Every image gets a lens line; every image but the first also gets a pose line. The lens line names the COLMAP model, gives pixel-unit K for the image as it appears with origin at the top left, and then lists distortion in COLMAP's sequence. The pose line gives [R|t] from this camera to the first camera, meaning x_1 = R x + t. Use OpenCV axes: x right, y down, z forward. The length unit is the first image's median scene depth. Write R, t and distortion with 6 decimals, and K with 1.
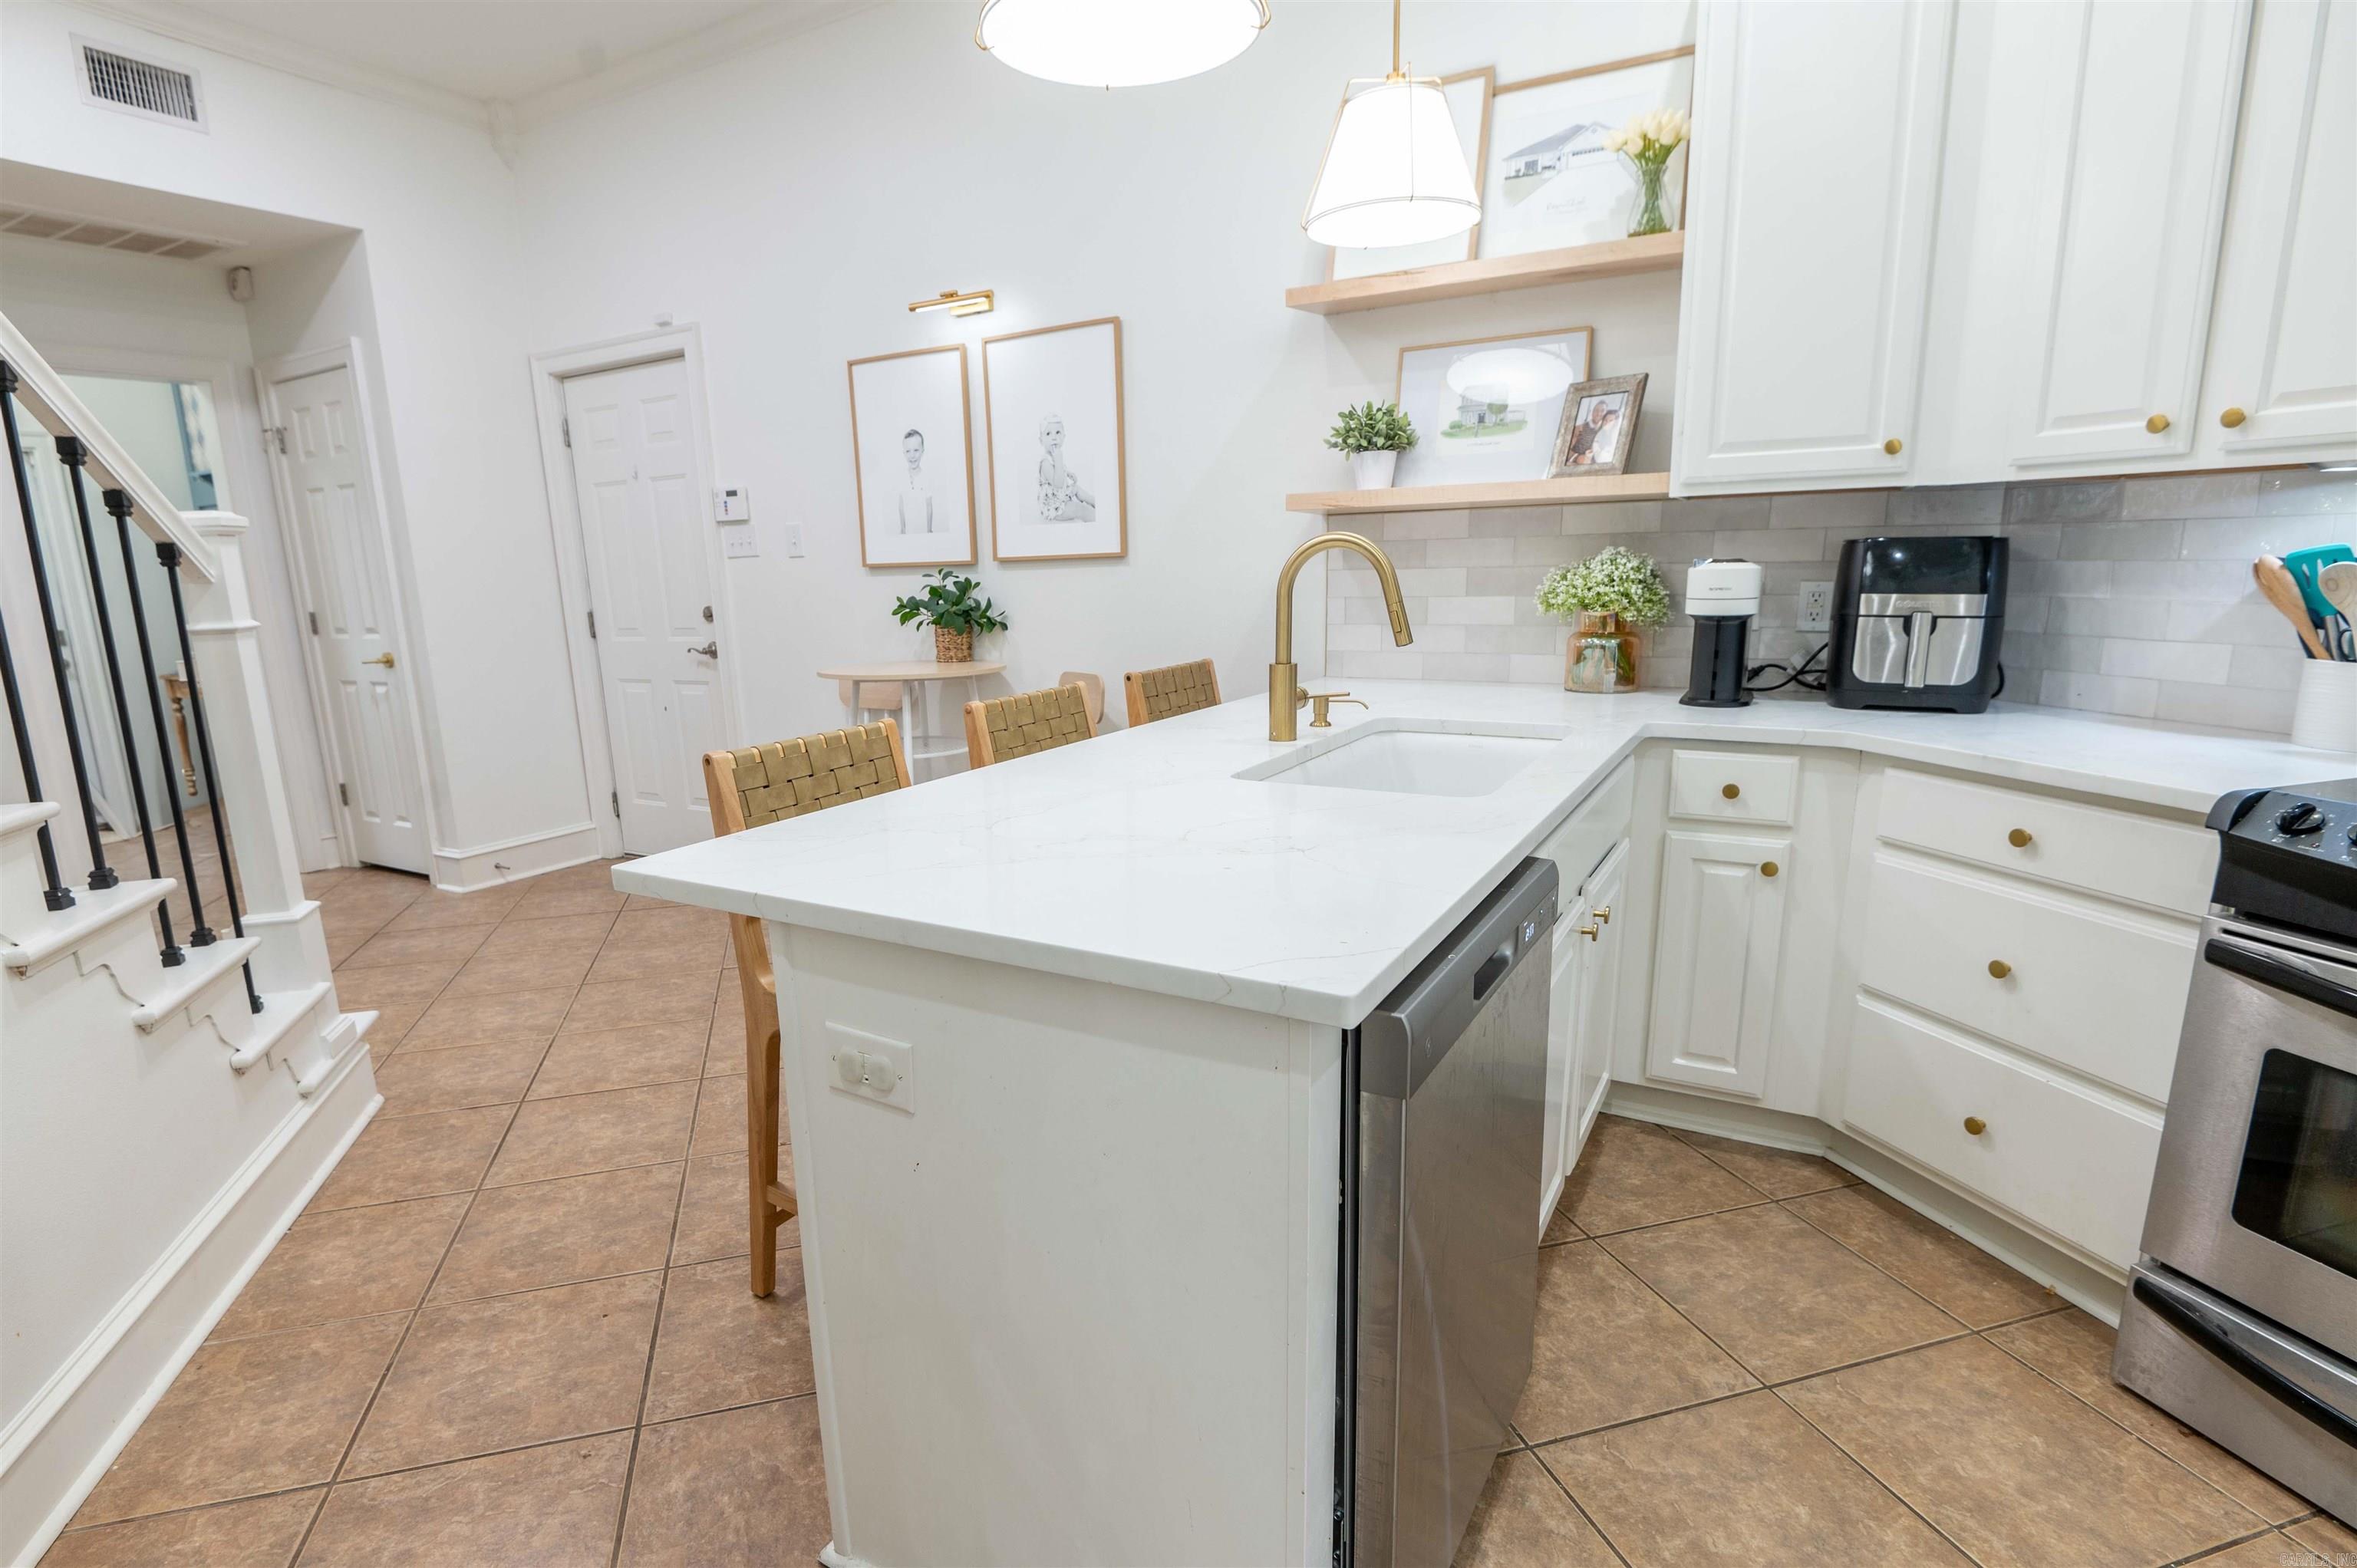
lens RADIAL K [[1158.0, 0, 1113.3], [0, 1158.0, 830.9], [0, 0, 1]] dist [-0.004382, -0.011381]
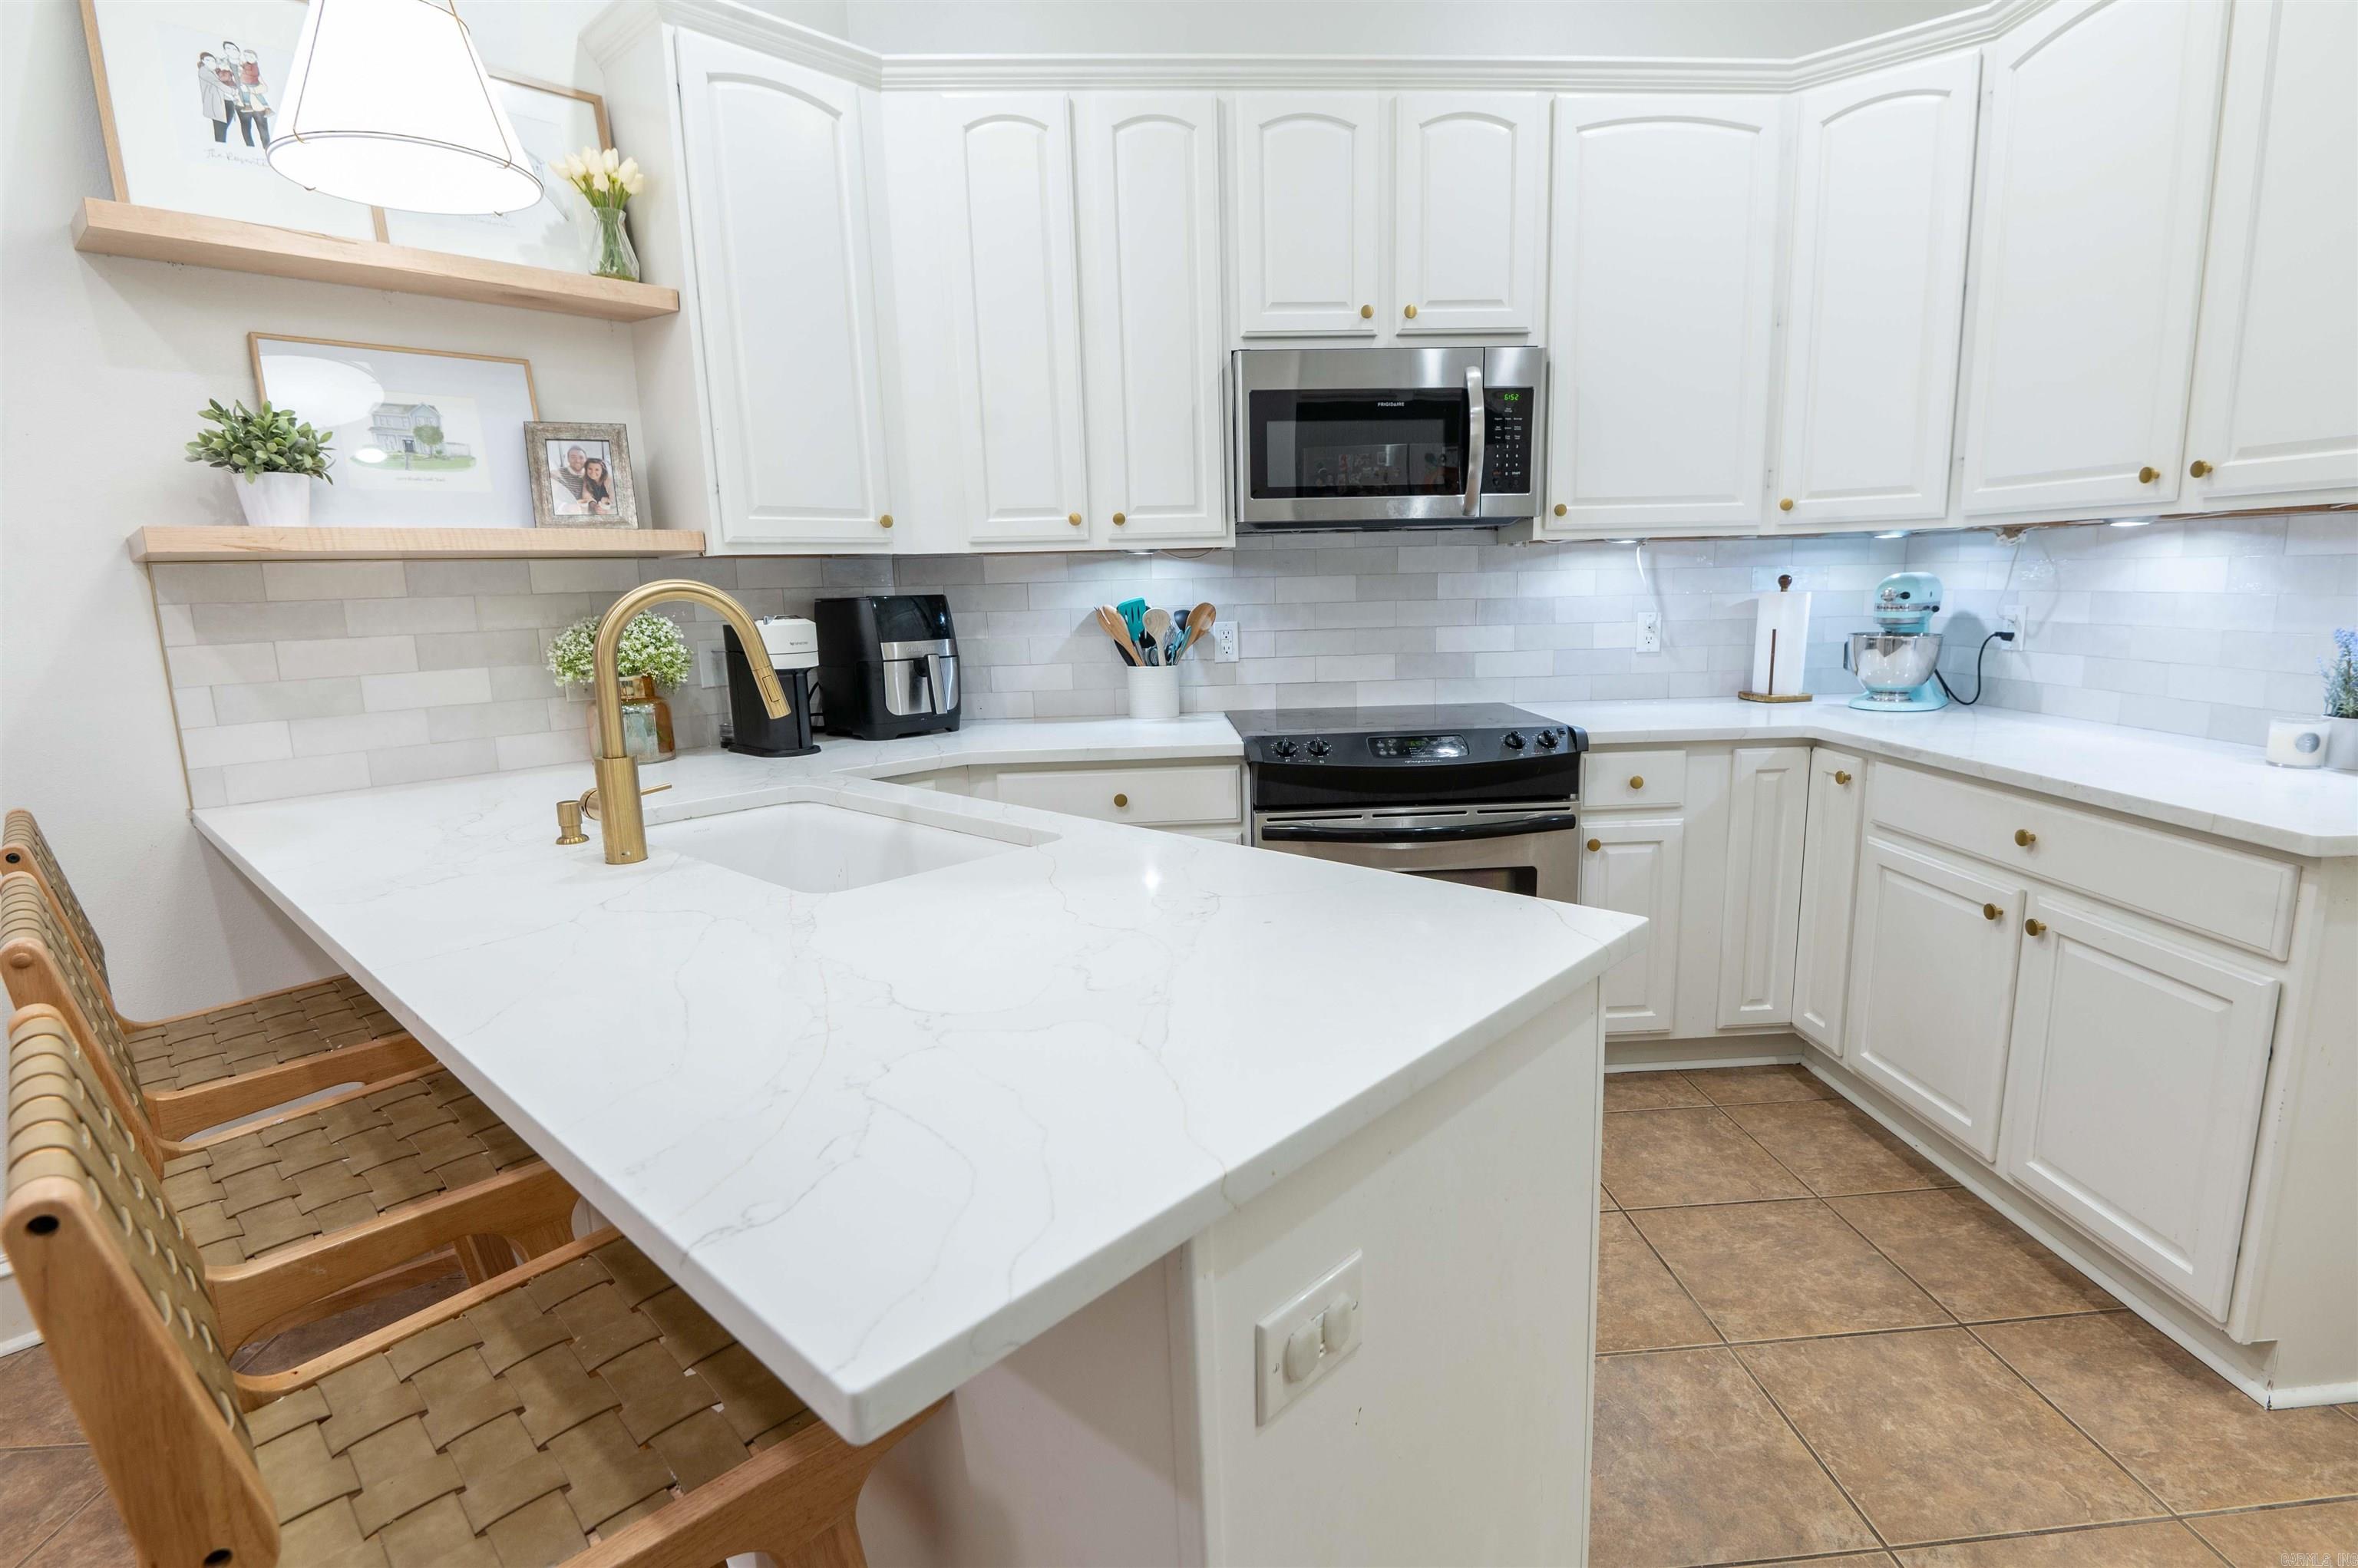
lens RADIAL K [[1133.4, 0, 1193.2], [0, 1133.4, 790.2], [0, 0, 1]] dist [-0.016454, -0.000451]
pose [[0.189344, -0.154238, 0.969721, -0.438738], [0.245238, 0.963716, 0.105399, -0.104567], [-0.950793, 0.217856, 0.220299, 0.477020]]
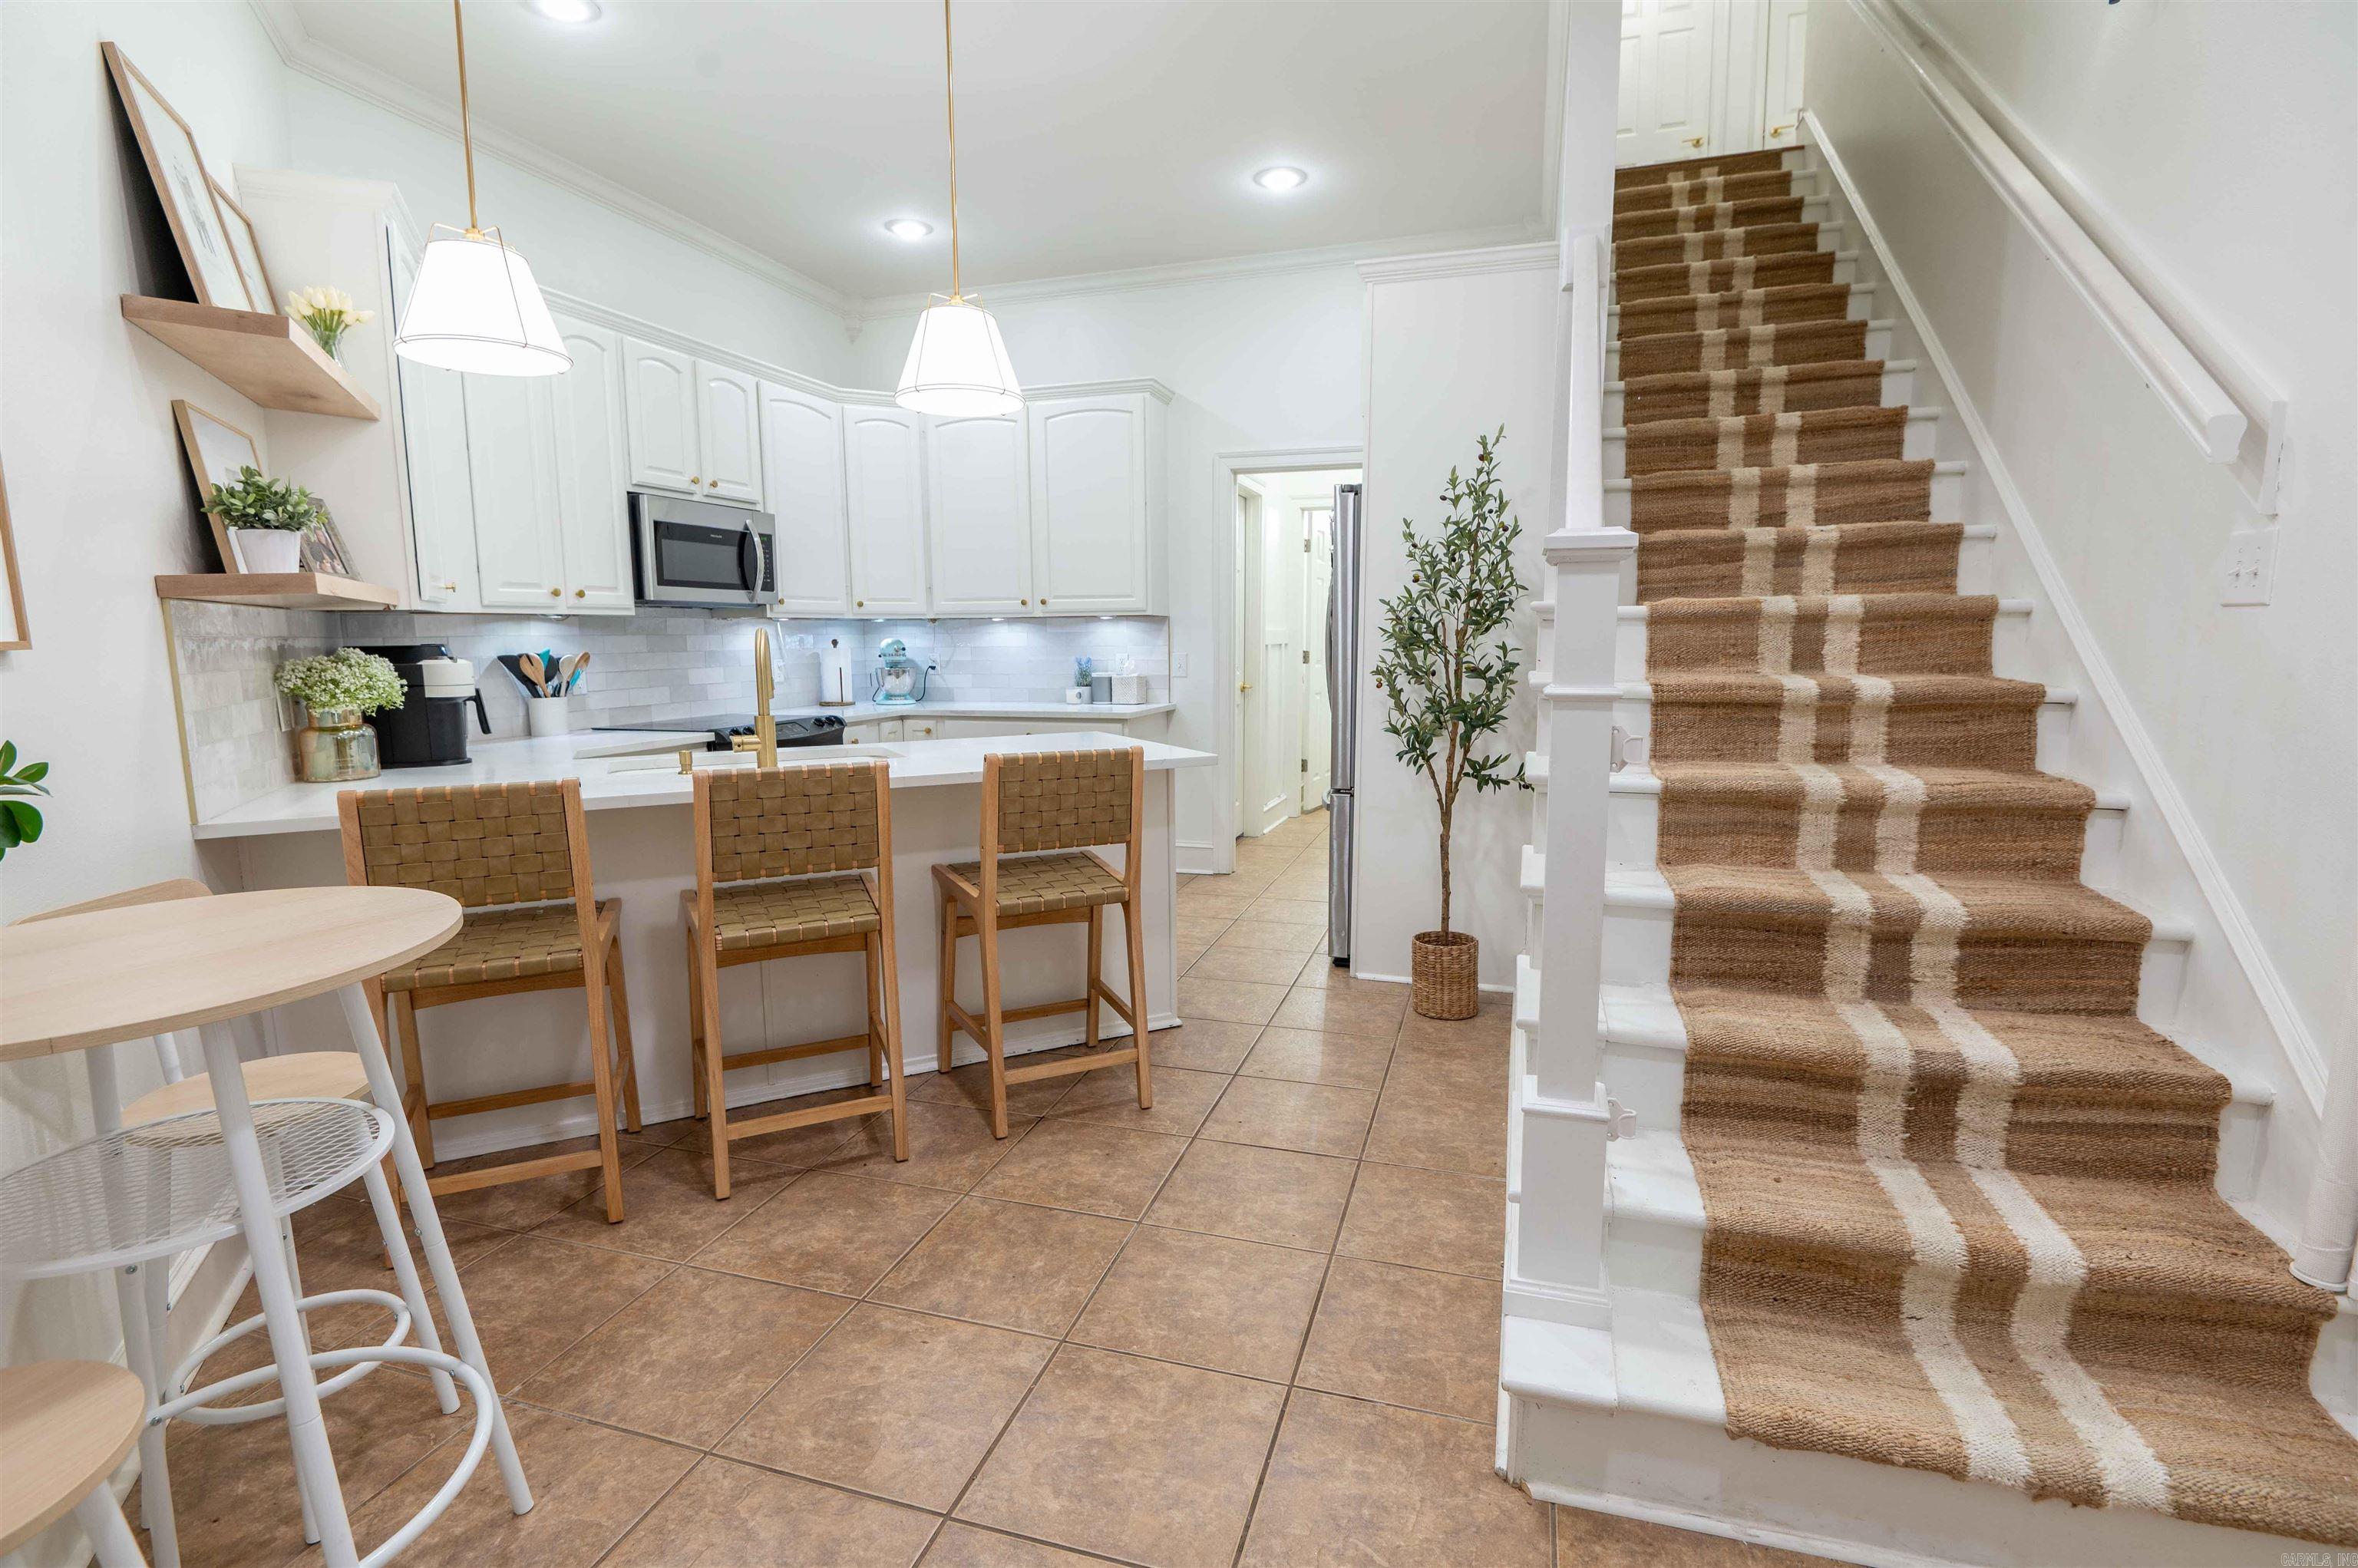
lens RADIAL K [[1086.2, 0, 1179.0], [0, 1086.2, 784.0], [0, 0, 1]] dist [-0.004147, -0.014056]
pose [[-0.846102, -0.037820, 0.531678, -0.934527], [0.154353, 0.937356, 0.312313, -0.374843], [-0.510183, 0.346314, -0.787261, 1.688199]]
